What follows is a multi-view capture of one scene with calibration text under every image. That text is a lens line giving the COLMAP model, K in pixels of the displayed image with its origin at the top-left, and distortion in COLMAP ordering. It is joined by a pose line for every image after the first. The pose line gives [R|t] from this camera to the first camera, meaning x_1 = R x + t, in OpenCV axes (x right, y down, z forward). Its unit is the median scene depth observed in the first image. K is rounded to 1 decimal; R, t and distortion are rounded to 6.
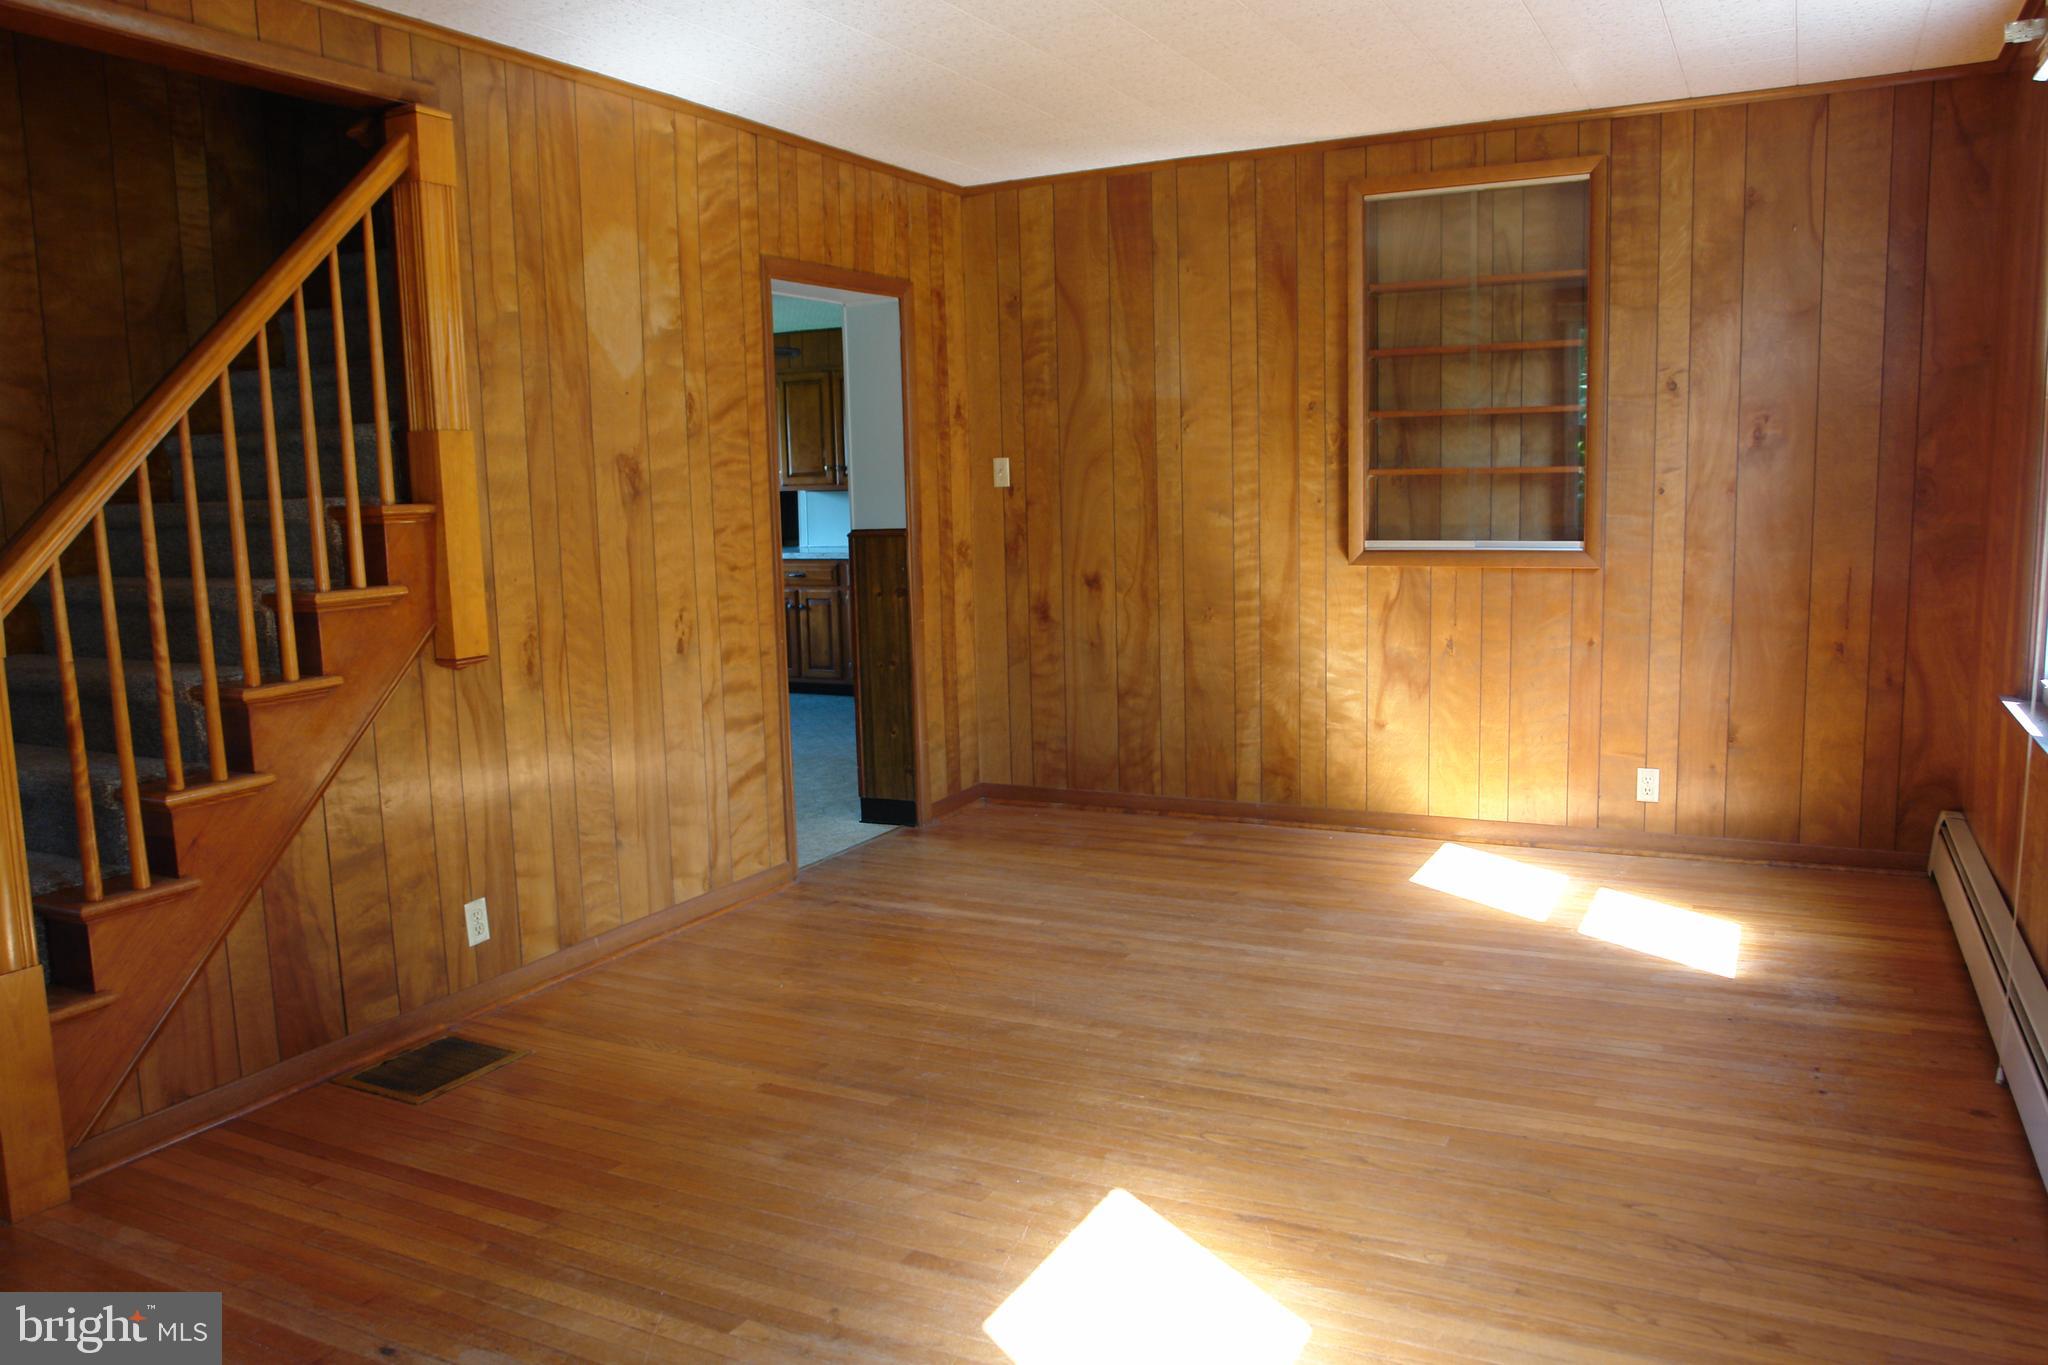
lens RADIAL K [[1499.6, 0, 1024.0], [0, 1499.6, 682.5], [0, 0, 1]] dist [-0.106135, 0.083088]
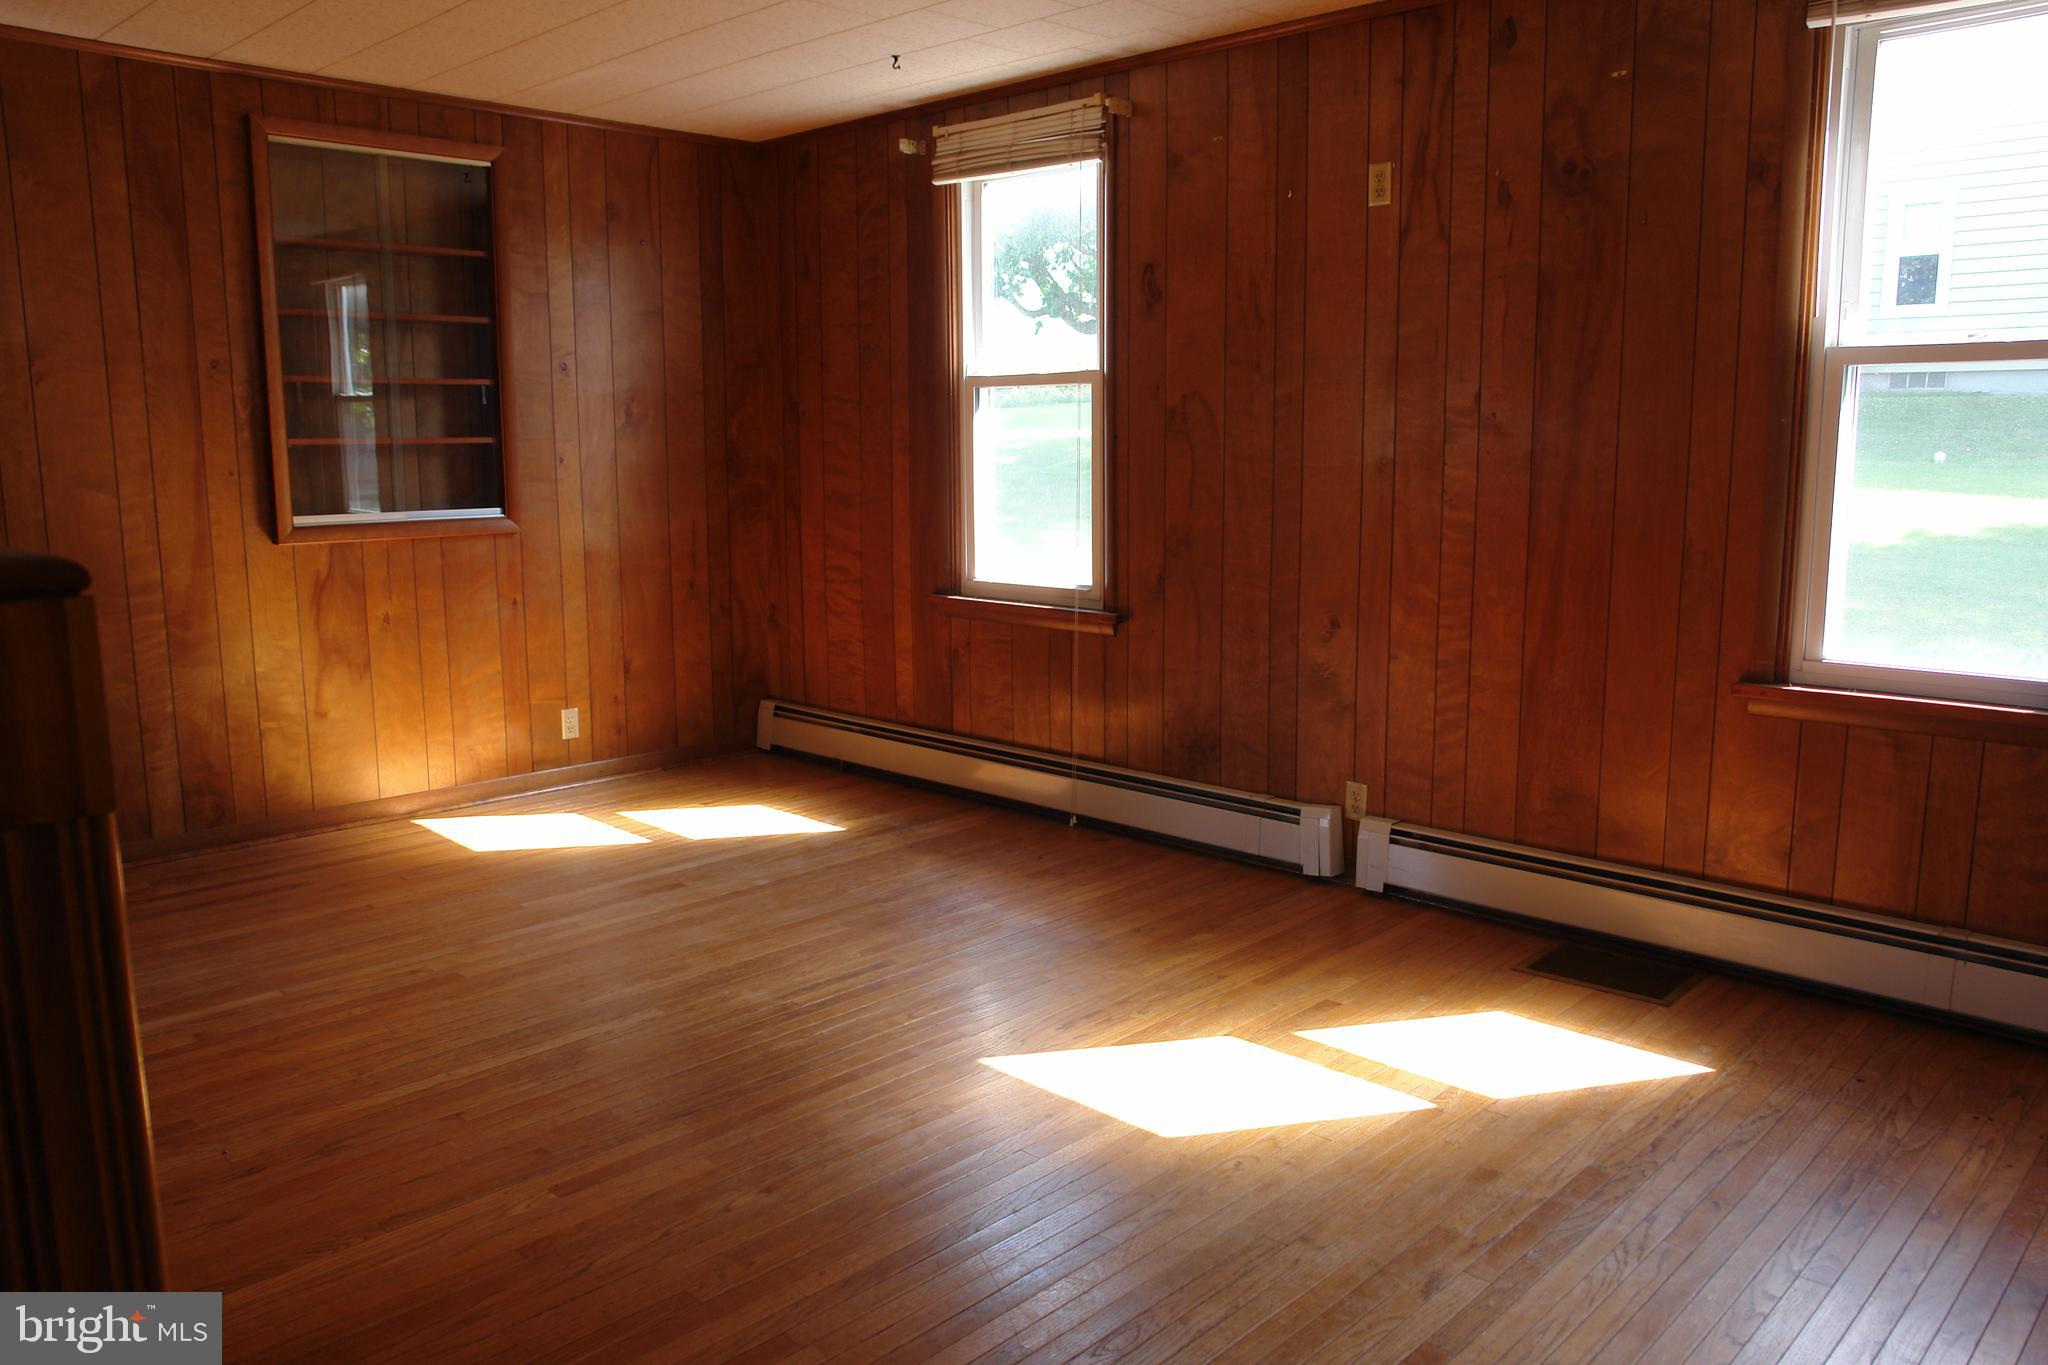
lens RADIAL K [[1499.6, 0, 1024.0], [0, 1499.6, 682.5], [0, 0, 1]] dist [-0.106135, 0.083088]
pose [[0.288515, -0.129908, 0.948622, -0.523518], [0.123796, 0.987498, 0.097580, -0.027634], [-0.949439, 0.089282, 0.300990, 0.320683]]
